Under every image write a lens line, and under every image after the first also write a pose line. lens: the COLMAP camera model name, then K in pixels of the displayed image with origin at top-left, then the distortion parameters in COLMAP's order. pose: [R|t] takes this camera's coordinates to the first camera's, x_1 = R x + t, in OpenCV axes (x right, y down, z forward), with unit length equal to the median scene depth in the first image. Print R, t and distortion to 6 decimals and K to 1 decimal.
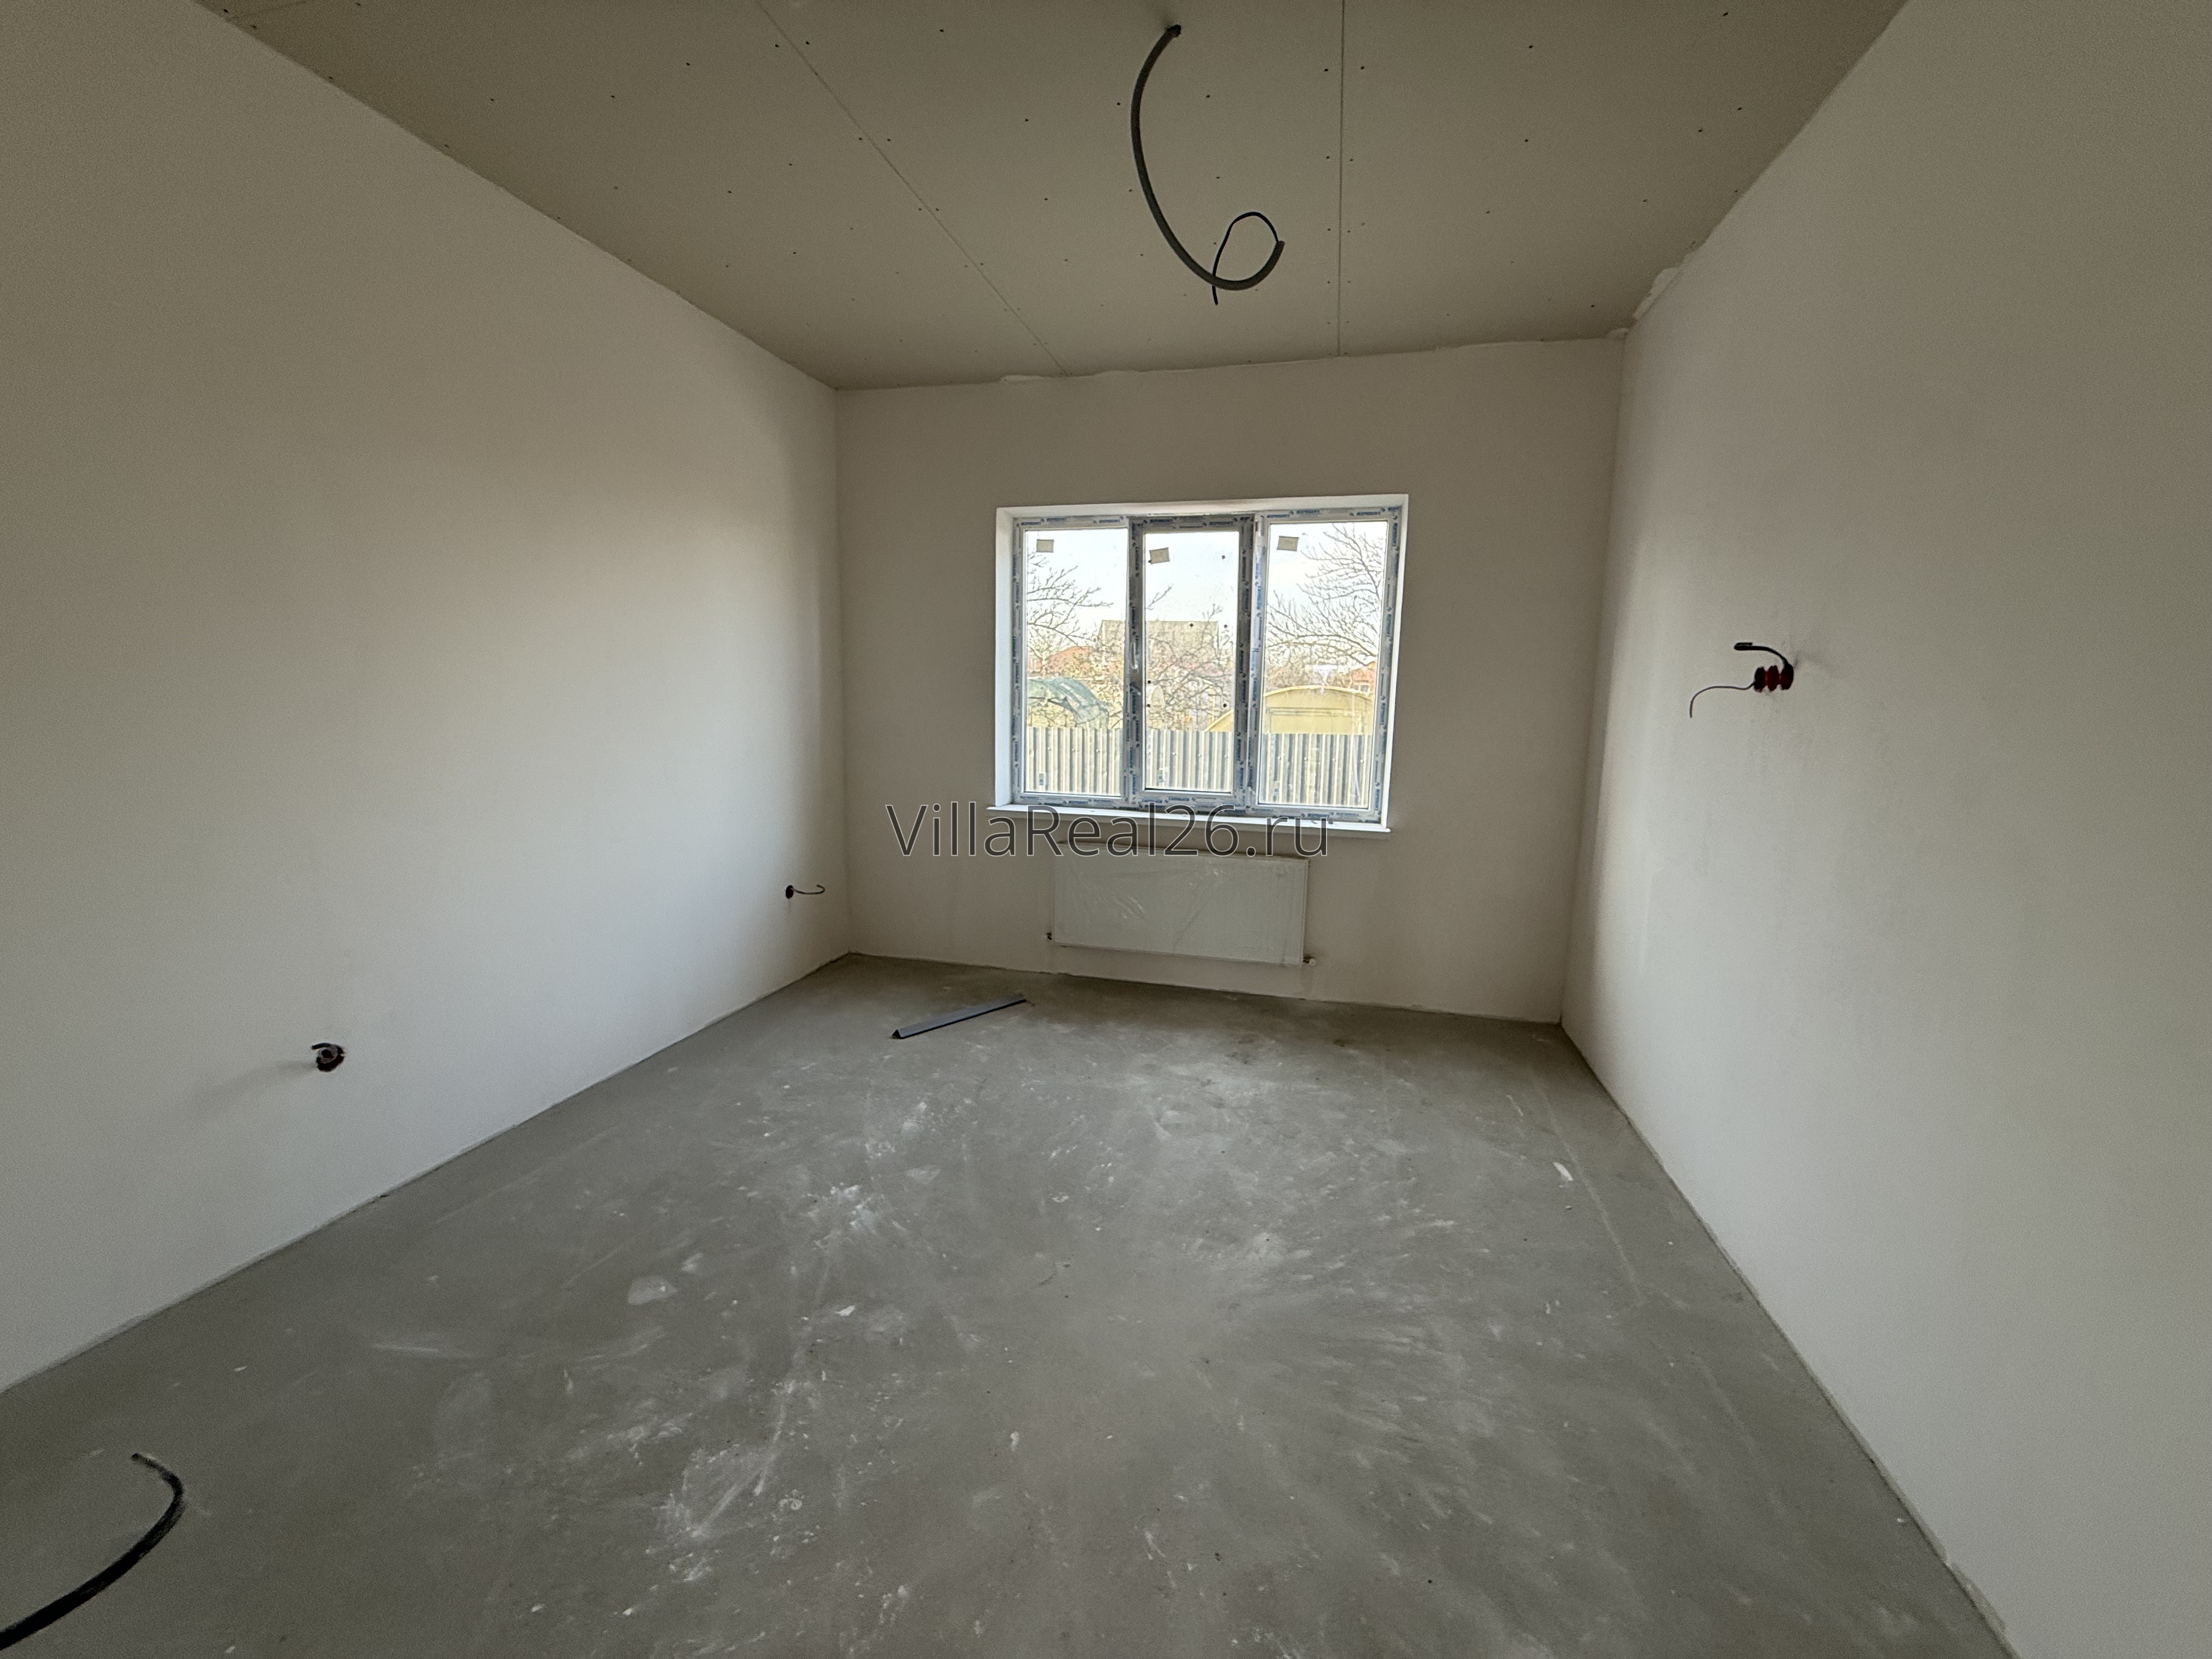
lens RADIAL K [[879.6, 0, 1100.2], [0, 879.6, 828.5], [0, 0, 1]] dist [-0.000946, -0.000038]
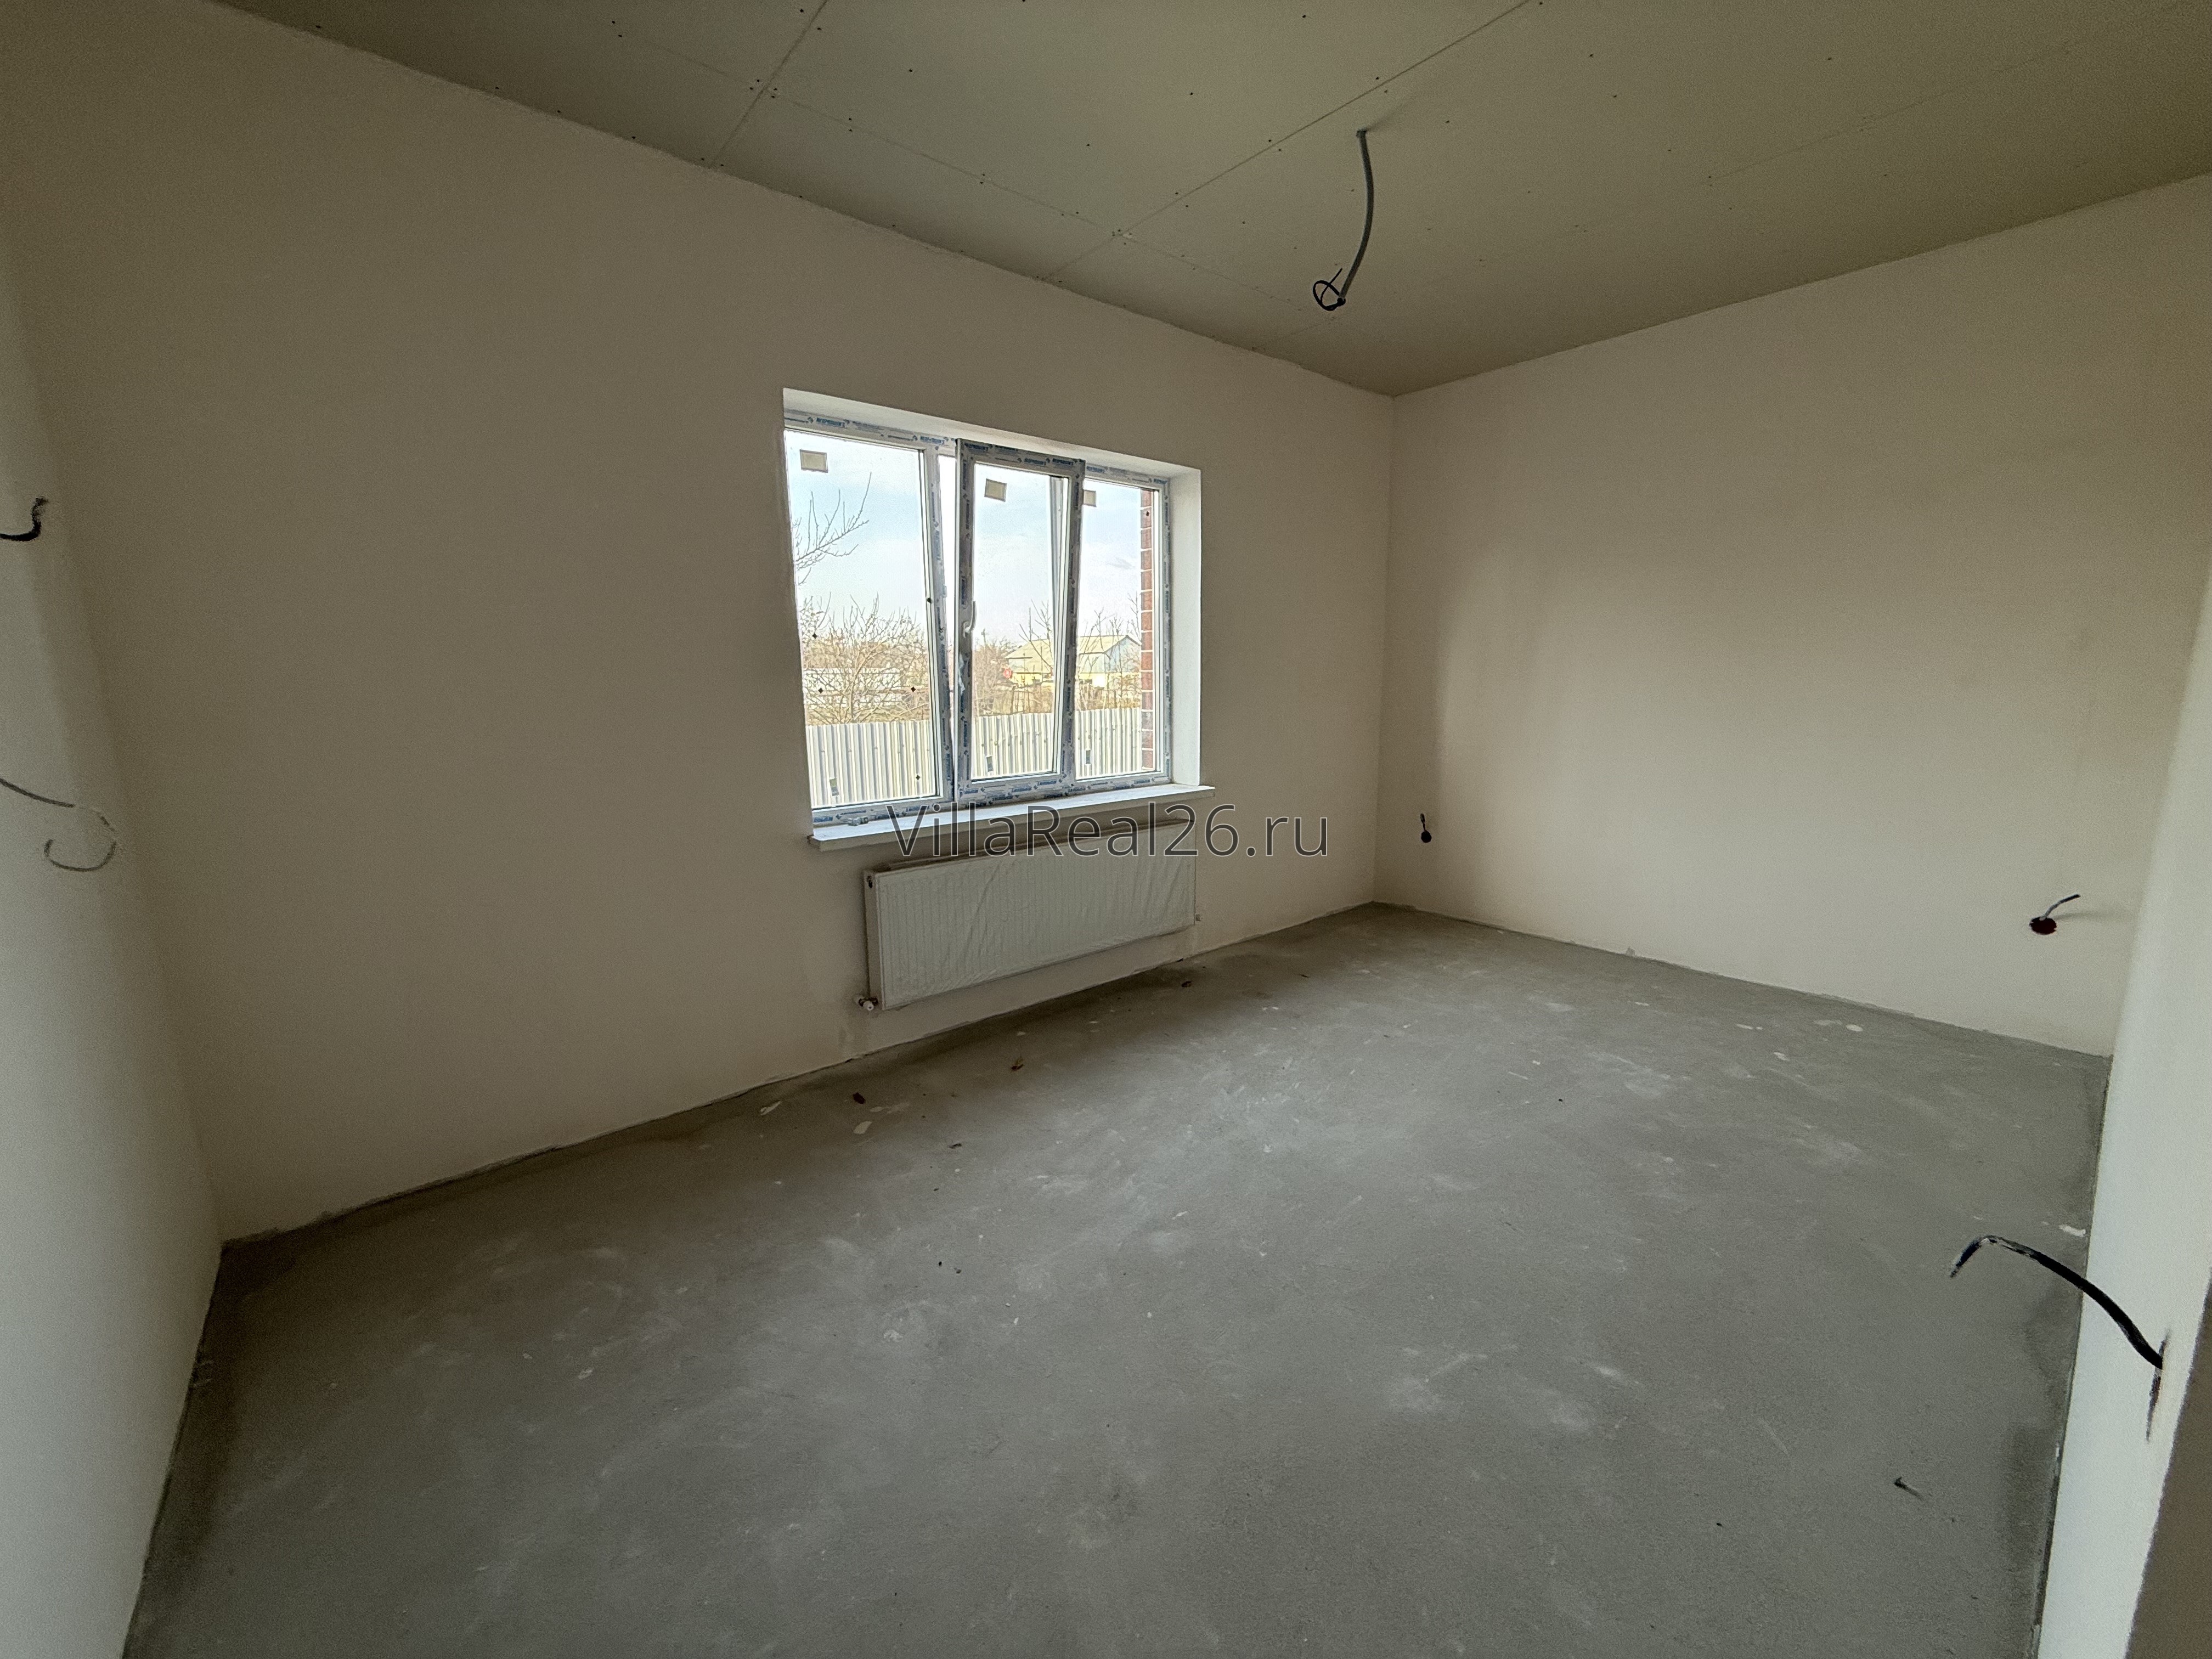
lens RADIAL K [[879.6, 0, 1100.2], [0, 879.6, 828.5], [0, 0, 1]] dist [-0.000946, -0.000038]
pose [[0.573401, -0.162049, 0.803088, -0.561555], [0.170980, 0.982328, 0.076138, -0.045688], [-0.801235, 0.093655, 0.590976, 0.441907]]
